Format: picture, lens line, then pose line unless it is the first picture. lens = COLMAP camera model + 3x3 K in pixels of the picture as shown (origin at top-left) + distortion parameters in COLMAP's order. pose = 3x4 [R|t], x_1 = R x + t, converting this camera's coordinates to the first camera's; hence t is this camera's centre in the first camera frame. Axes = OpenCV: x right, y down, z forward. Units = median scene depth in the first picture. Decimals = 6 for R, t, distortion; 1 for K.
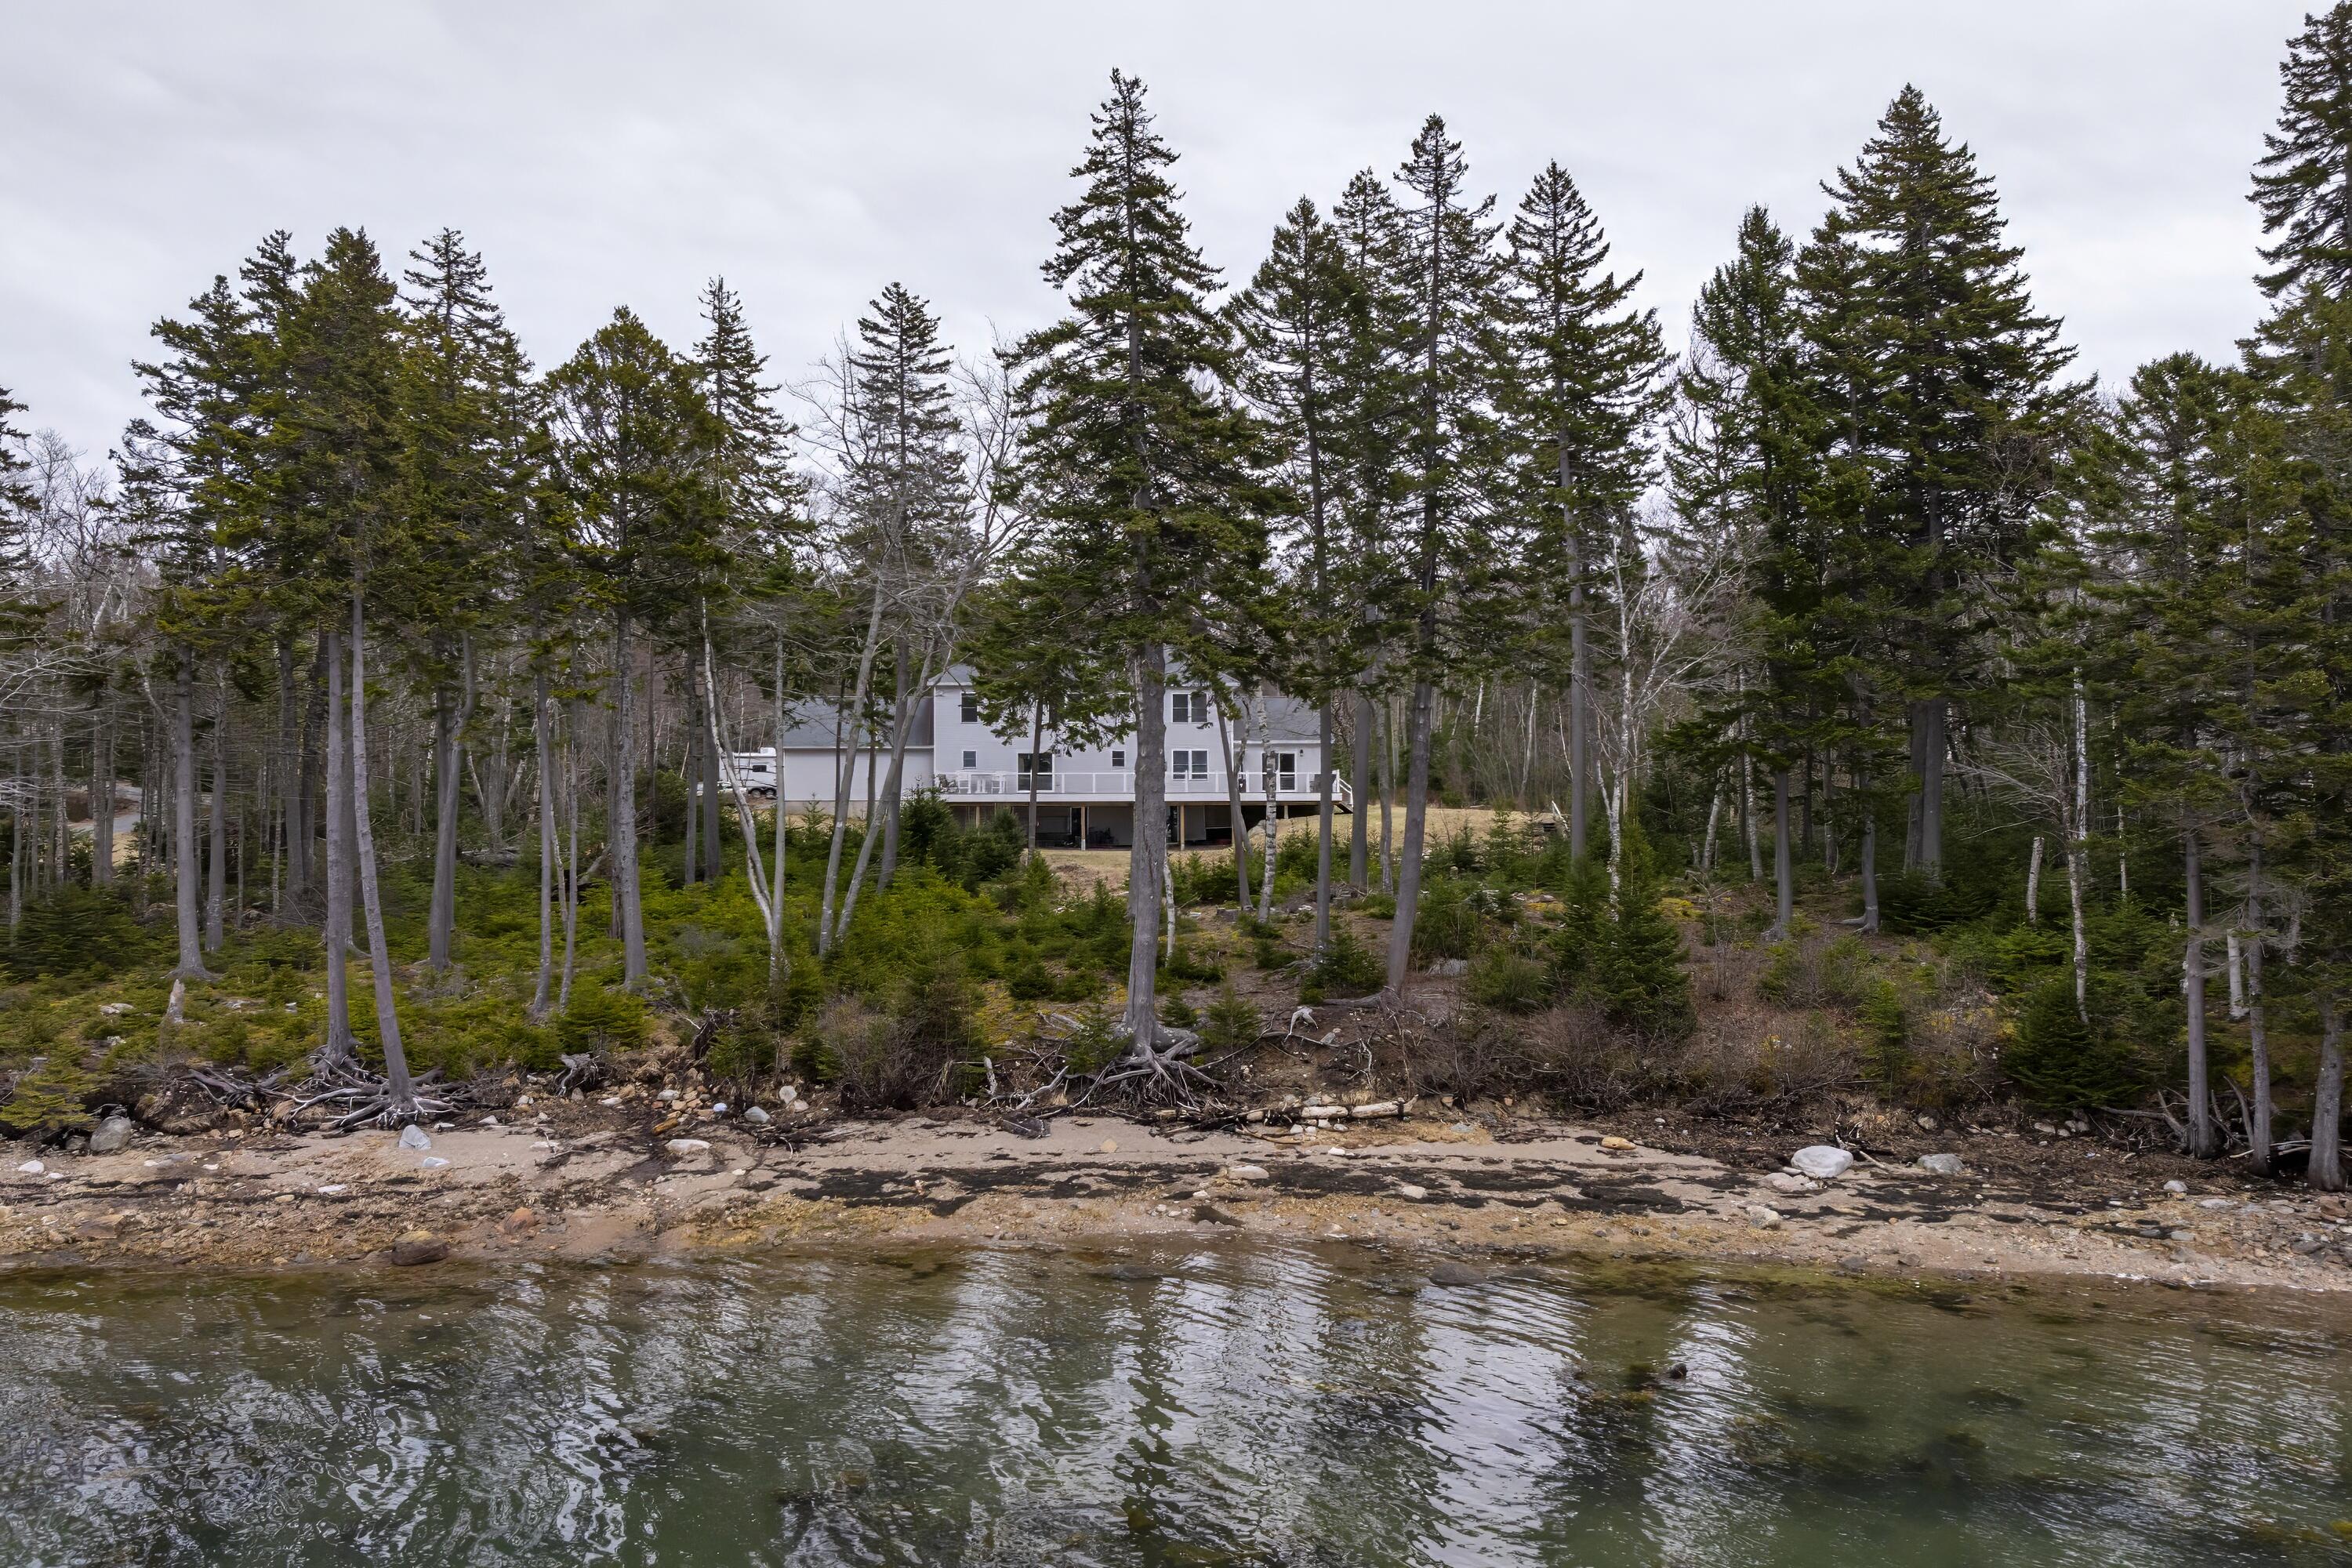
lens RADIAL K [[1638.4, 0, 1178.0], [0, 1638.4, 786.6], [0, 0, 1]] dist [-0.013416, -0.003278]
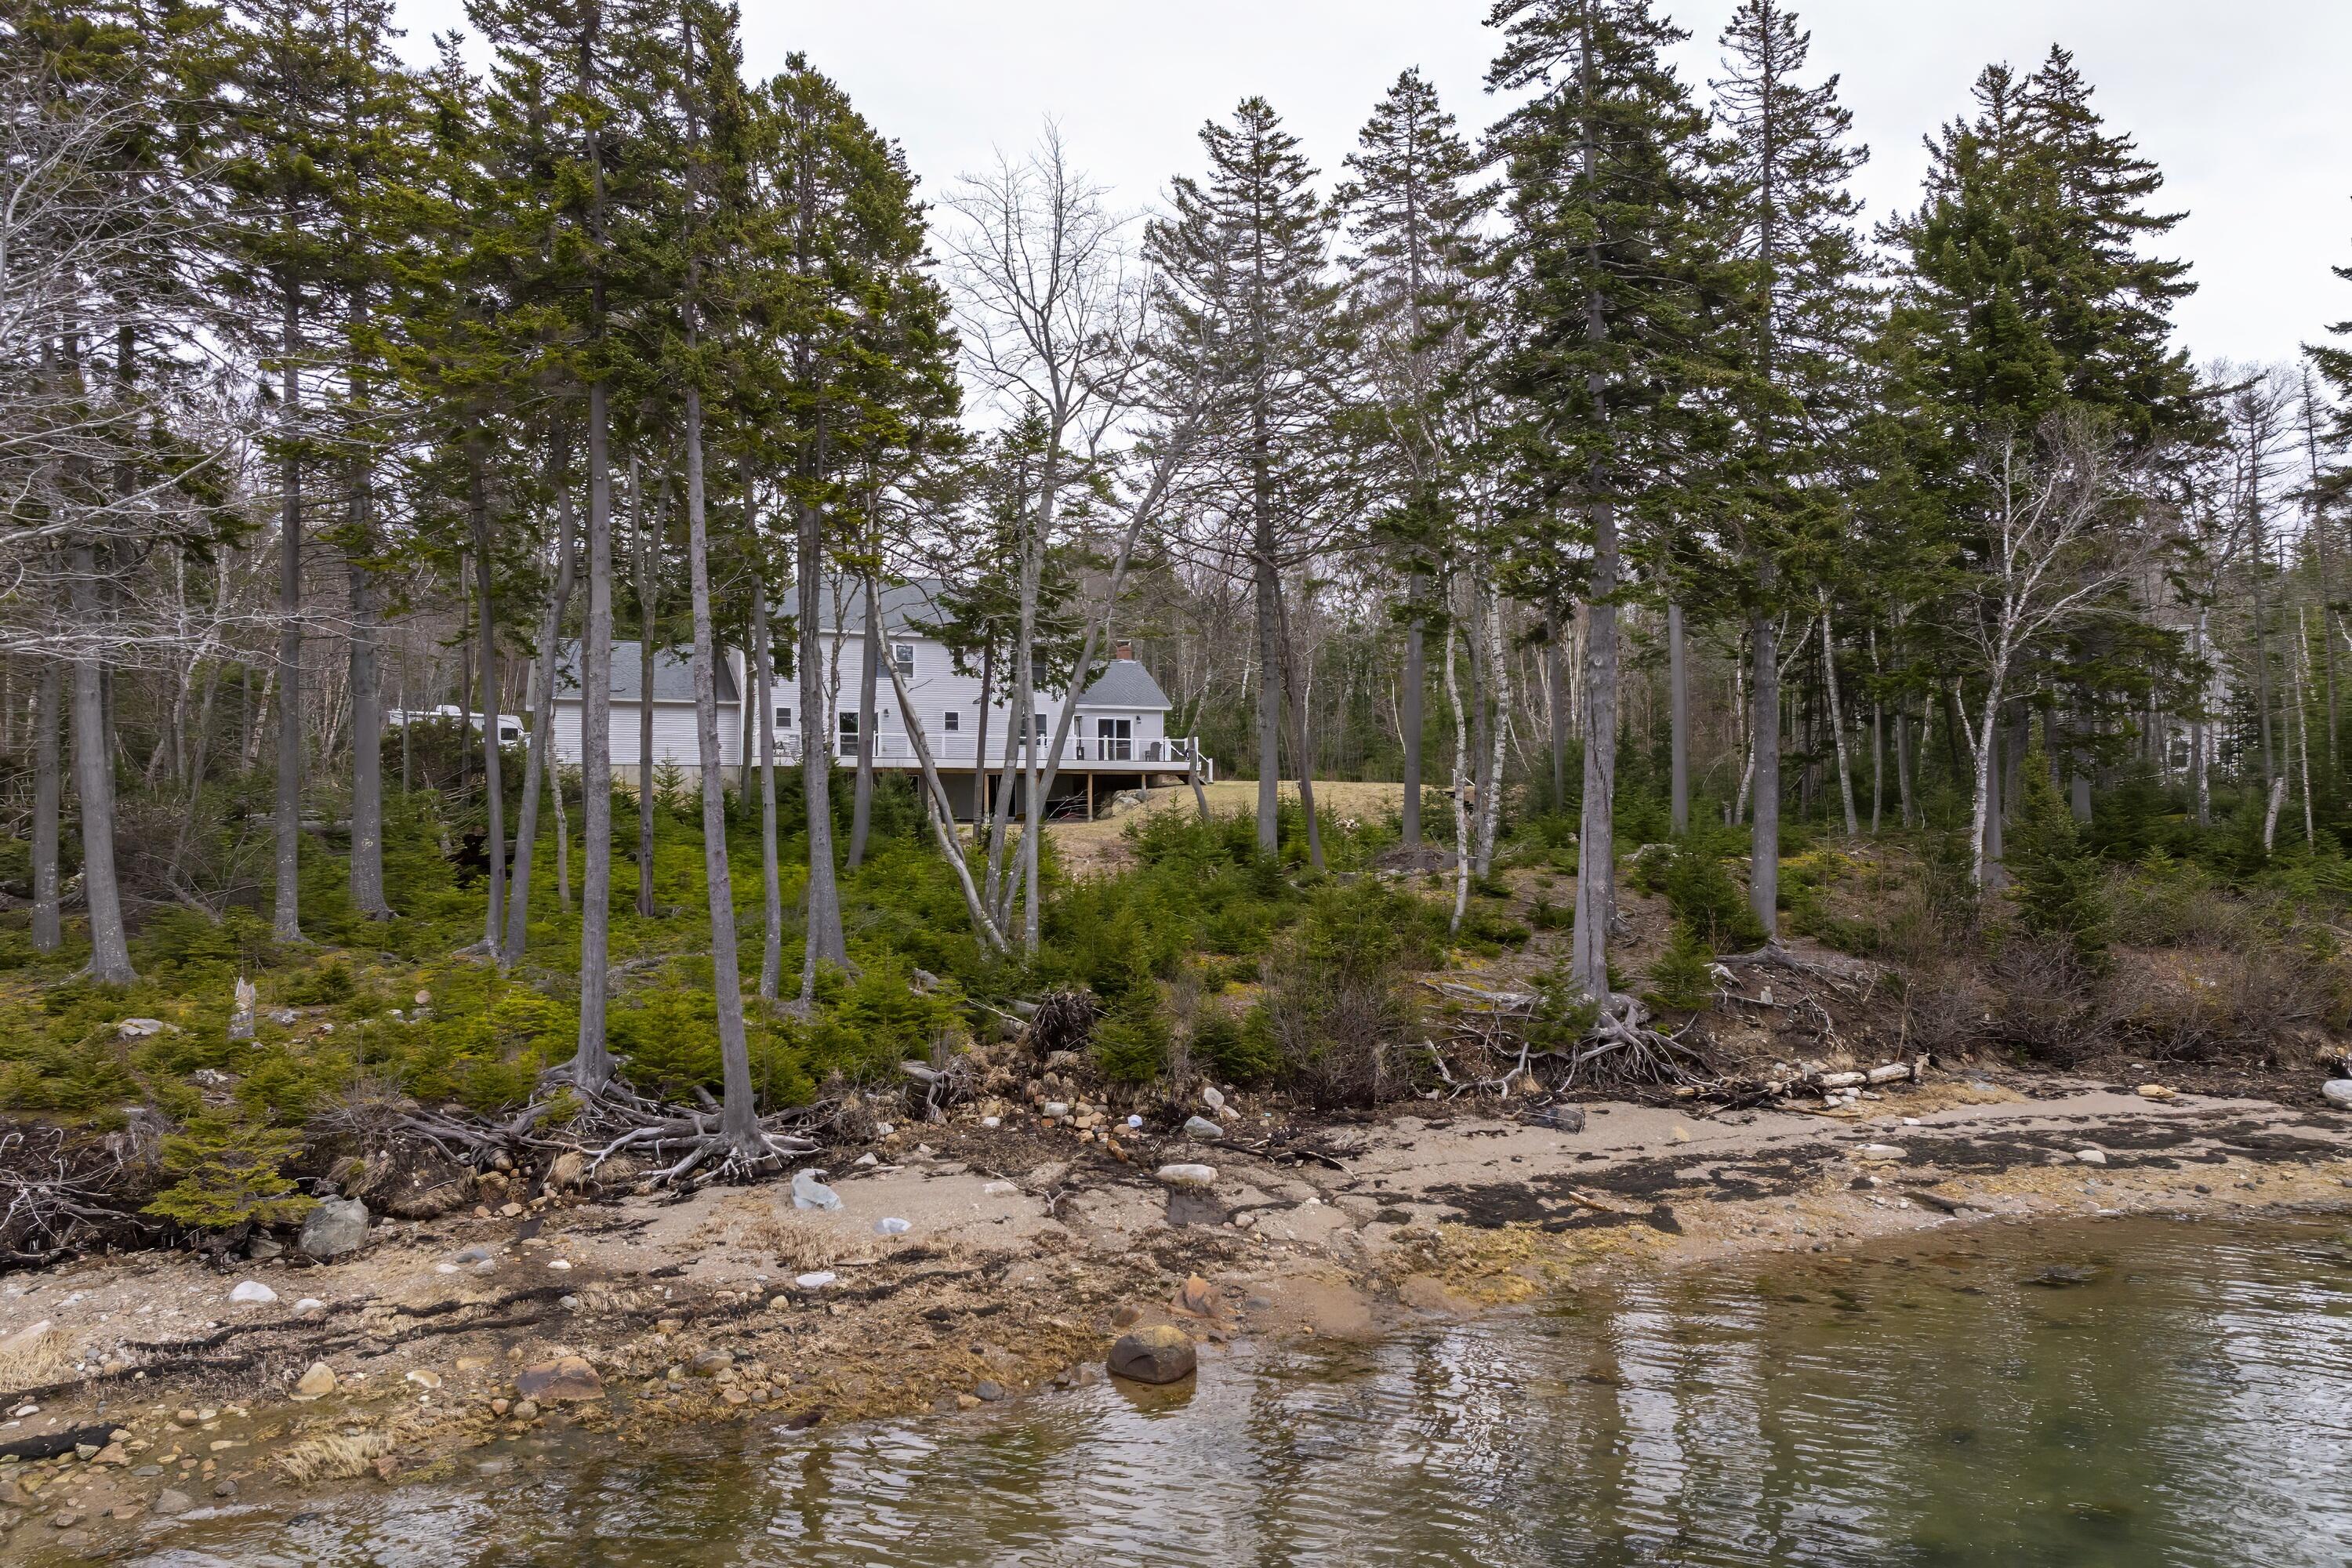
lens RADIAL K [[1638.4, 0, 1174.7], [0, 1638.4, 787.0], [0, 0, 1]] dist [-0.013416, -0.003278]
pose [[0.939045, 0.006062, 0.343739, -0.541833], [-0.005438, 0.999981, -0.002779, 0.049229], [-0.343750, 0.000741, 0.939061, 0.312840]]
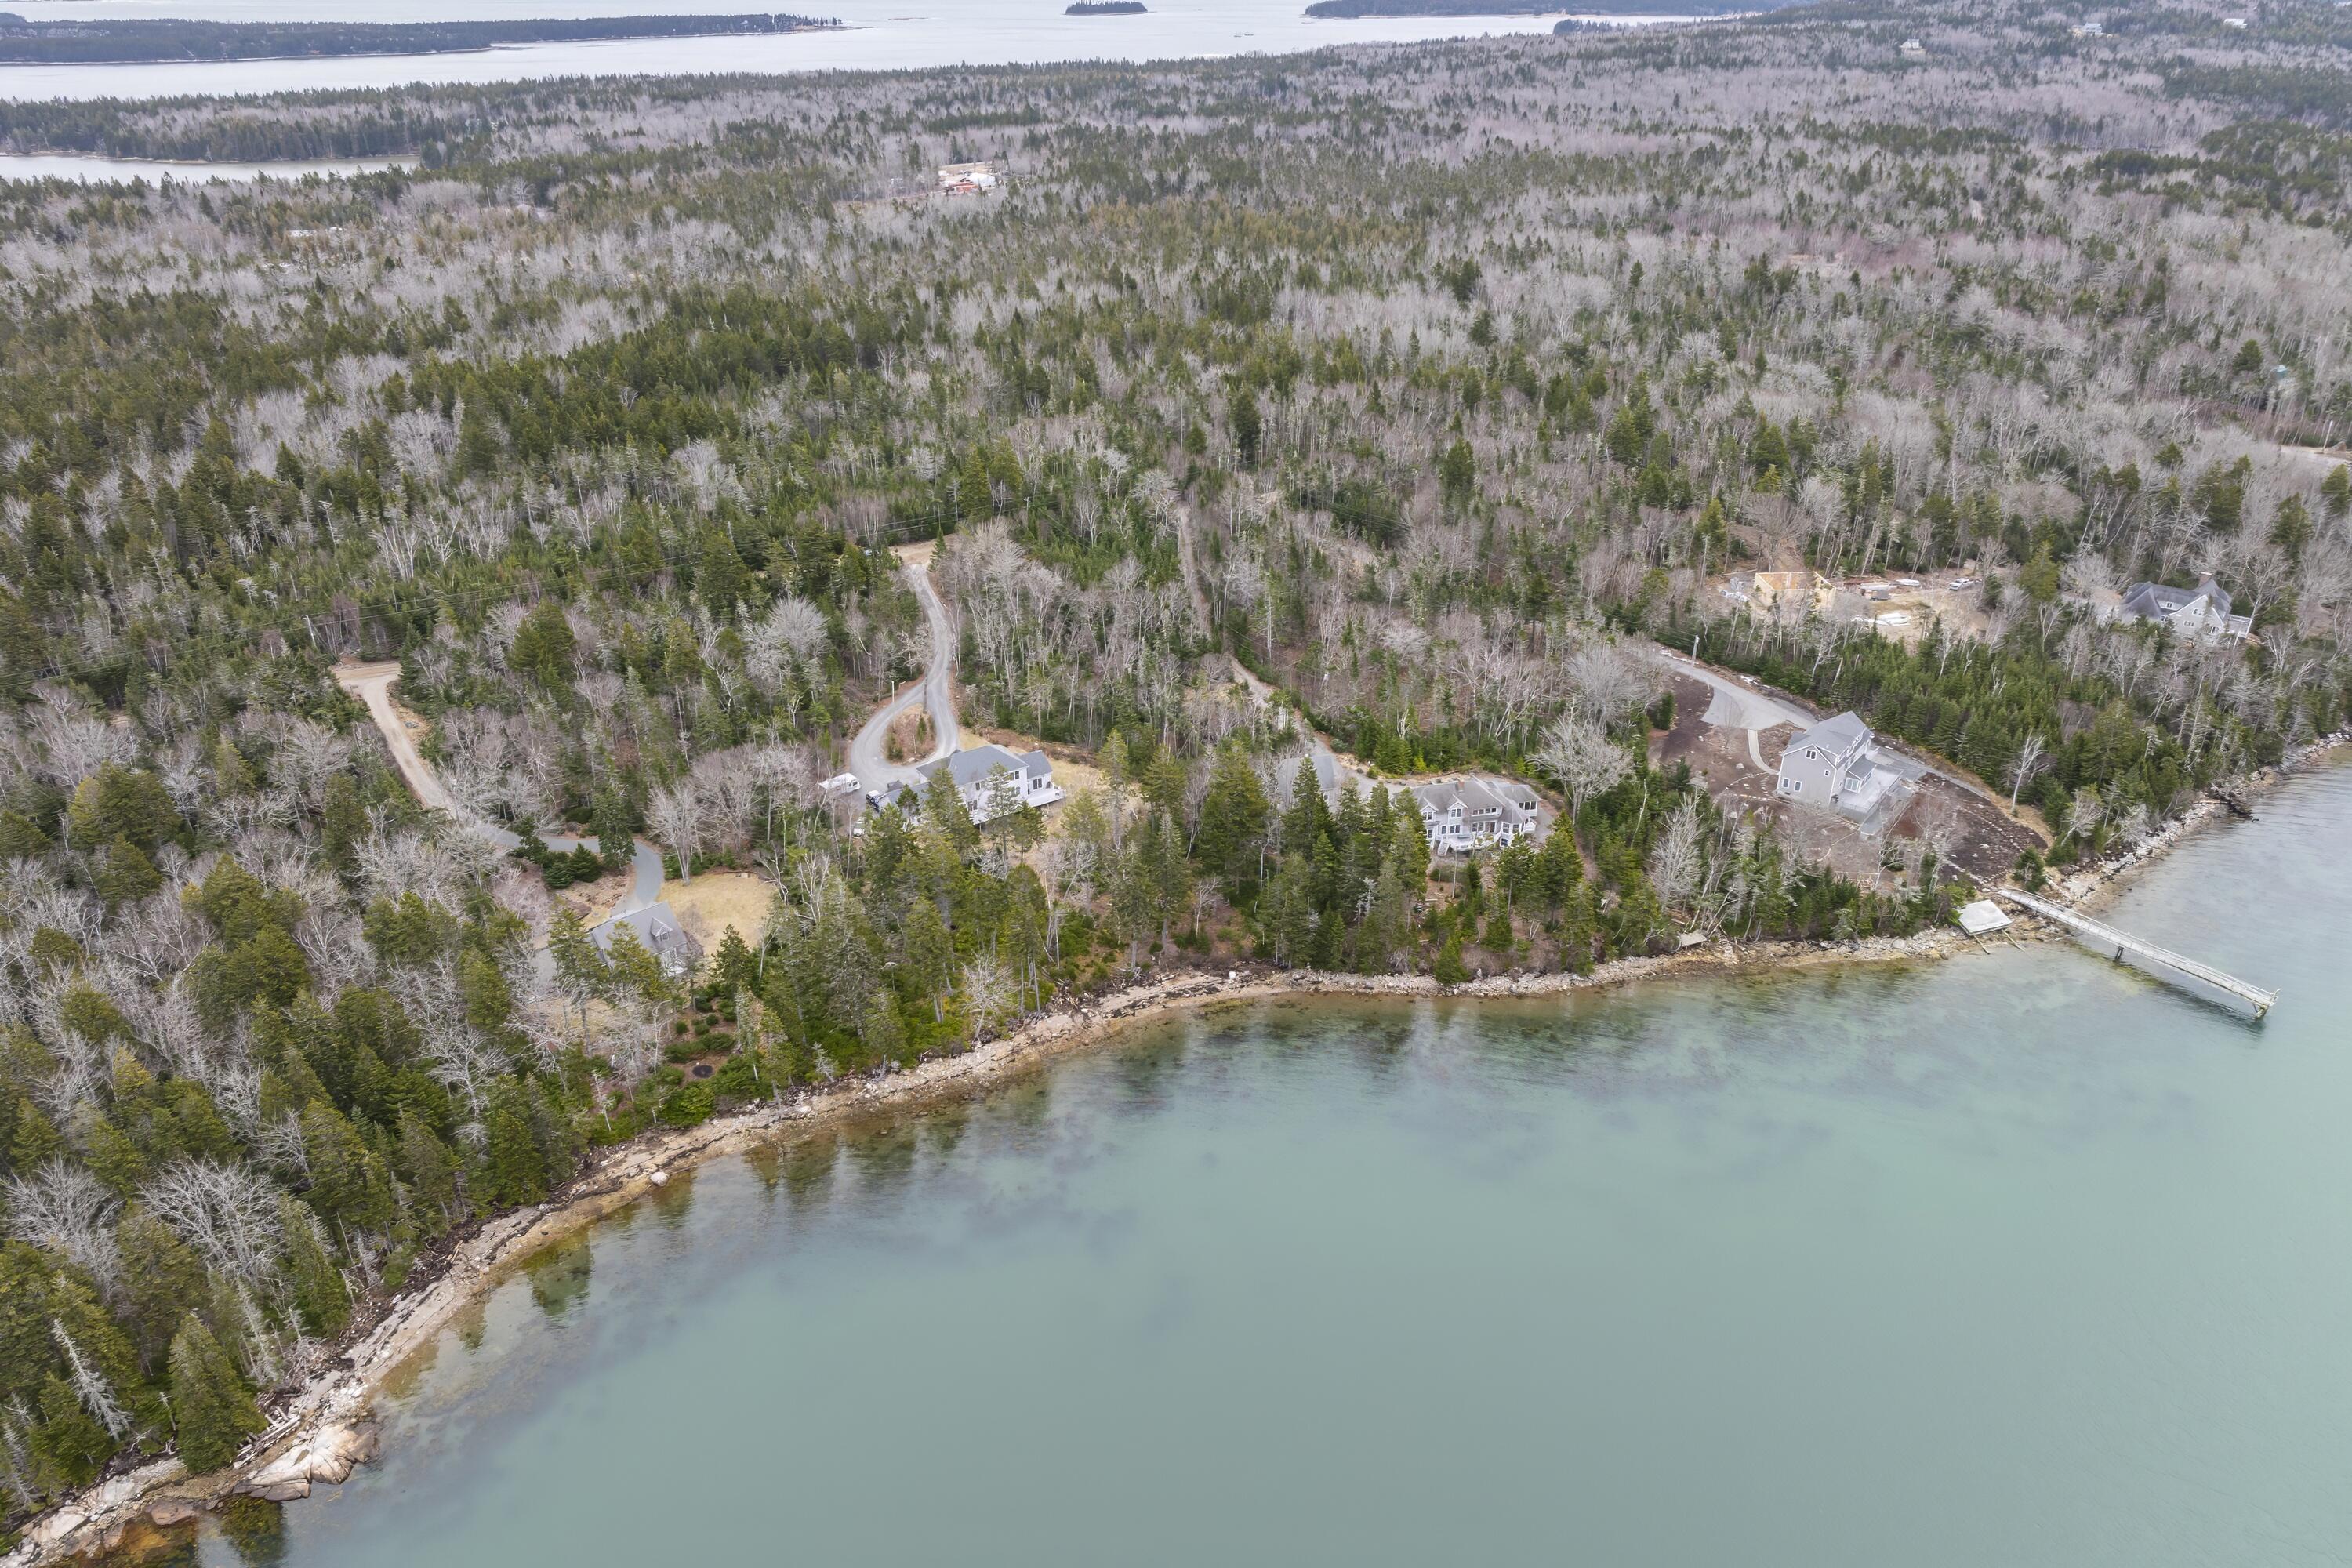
lens RADIAL K [[1638.4, 0, 1174.9], [0, 1638.4, 784.5], [0, 0, 1]] dist [-0.013416, -0.003278]
pose [[0.884096, -0.213435, 0.415717, -2.516468], [-0.011771, 0.879150, 0.476400, -3.729383], [-0.467158, -0.426076, 0.774741, -3.914232]]
